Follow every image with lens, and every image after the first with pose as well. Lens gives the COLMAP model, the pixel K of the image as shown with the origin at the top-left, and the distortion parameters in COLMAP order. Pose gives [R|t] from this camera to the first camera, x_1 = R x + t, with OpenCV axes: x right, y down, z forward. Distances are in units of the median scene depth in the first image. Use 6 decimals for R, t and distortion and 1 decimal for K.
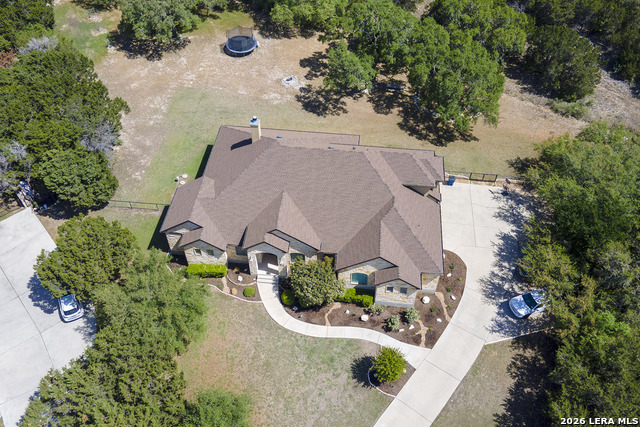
lens RADIAL K [[559.7, 0, 314.9], [0, 559.7, 213.6], [0, 0, 1]] dist [0.028960, 0.002310]
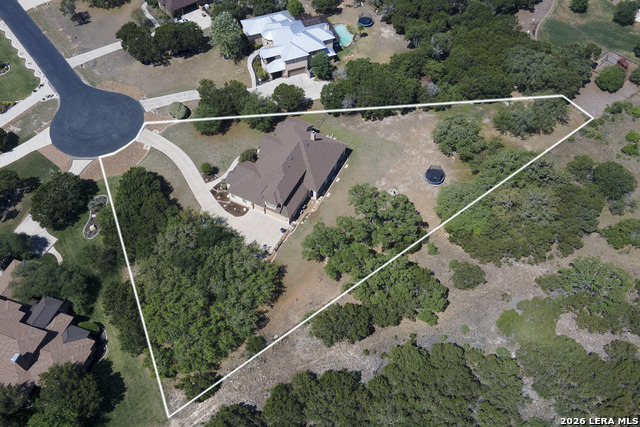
lens RADIAL K [[559.7, 0, 314.9], [0, 559.7, 213.6], [0, 0, 1]] dist [0.028960, 0.002310]
pose [[-0.358682, 0.753238, -0.551344, 1.354825], [-0.689268, 0.184592, 0.700597, -1.659463], [0.629489, 0.631315, 0.452973, 0.178699]]
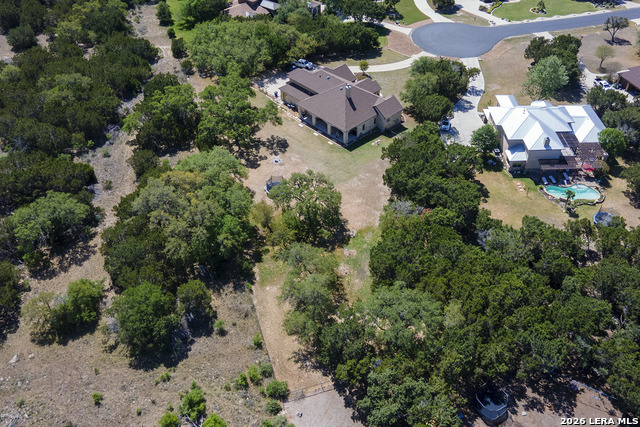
lens RADIAL K [[584.4, 0, 320.0], [0, 584.4, 213.5], [0, 0, 1]] dist [0.074284, -0.001749]
pose [[-0.761689, -0.434749, 0.480441, -1.300874], [0.476559, 0.126490, 0.869995, -2.091761], [-0.439001, 0.891624, 0.110837, 1.206749]]
